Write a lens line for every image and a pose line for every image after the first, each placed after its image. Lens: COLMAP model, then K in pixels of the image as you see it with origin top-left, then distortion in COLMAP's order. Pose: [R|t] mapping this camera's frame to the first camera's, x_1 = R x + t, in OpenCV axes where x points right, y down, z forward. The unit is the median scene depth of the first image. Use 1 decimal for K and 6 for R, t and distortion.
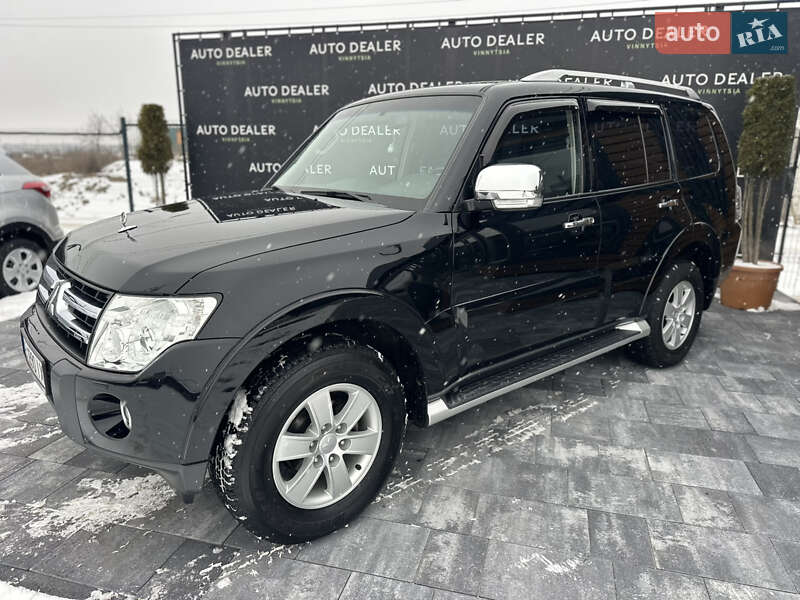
lens RADIAL K [[559.2, 0, 398.0], [0, 559.2, 294.7], [0, 0, 1]] dist [0.032909, -0.034315]
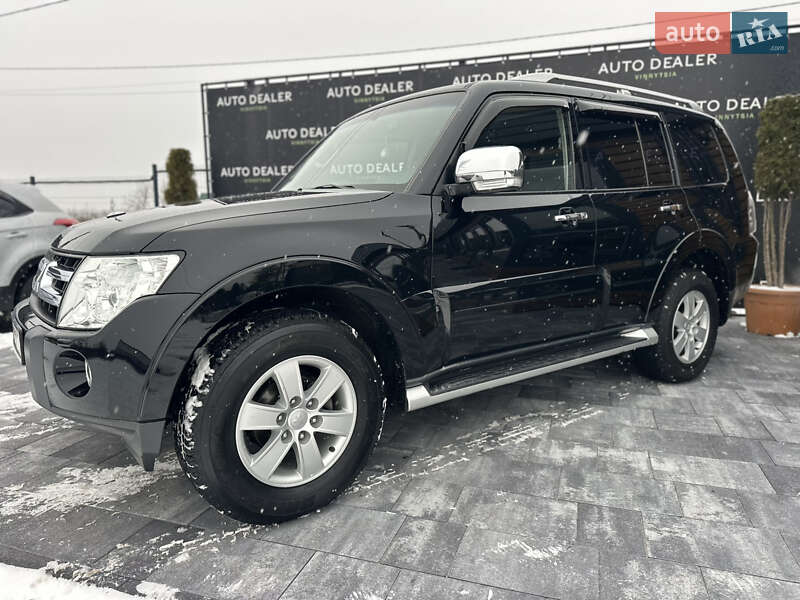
lens RADIAL K [[557.6, 0, 392.9], [0, 557.6, 297.9], [0, 0, 1]] dist [0.036838, -0.039258]
pose [[0.997827, -0.004991, -0.065703, 0.073684], [-0.001555, 0.995066, -0.099205, 0.107779], [0.065874, 0.099092, 0.992895, 0.020008]]
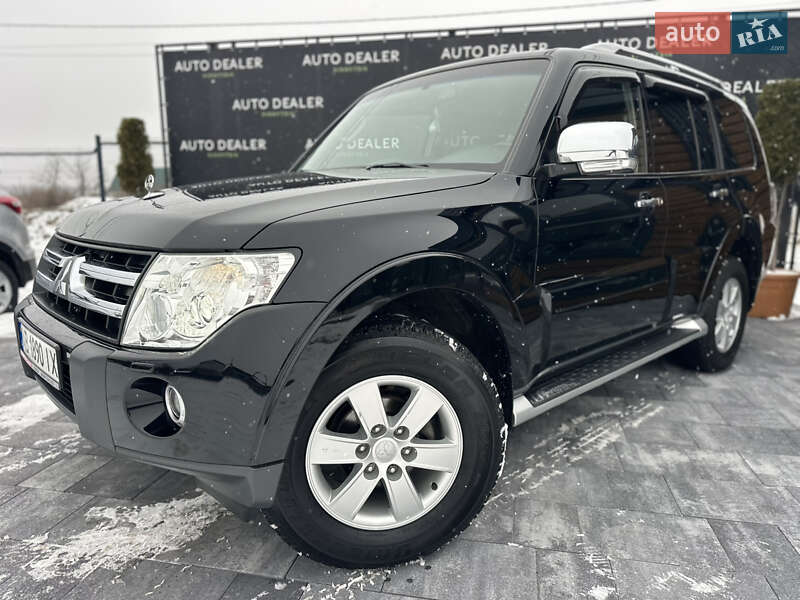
lens RADIAL K [[565.2, 0, 397.7], [0, 565.2, 299.8], [0, 0, 1]] dist [0.005468, -0.005981]
pose [[0.998069, -0.017107, 0.059721, -0.137643], [0.020622, 0.998060, -0.058739, 0.071997], [-0.058600, 0.059857, 0.996485, 0.120868]]
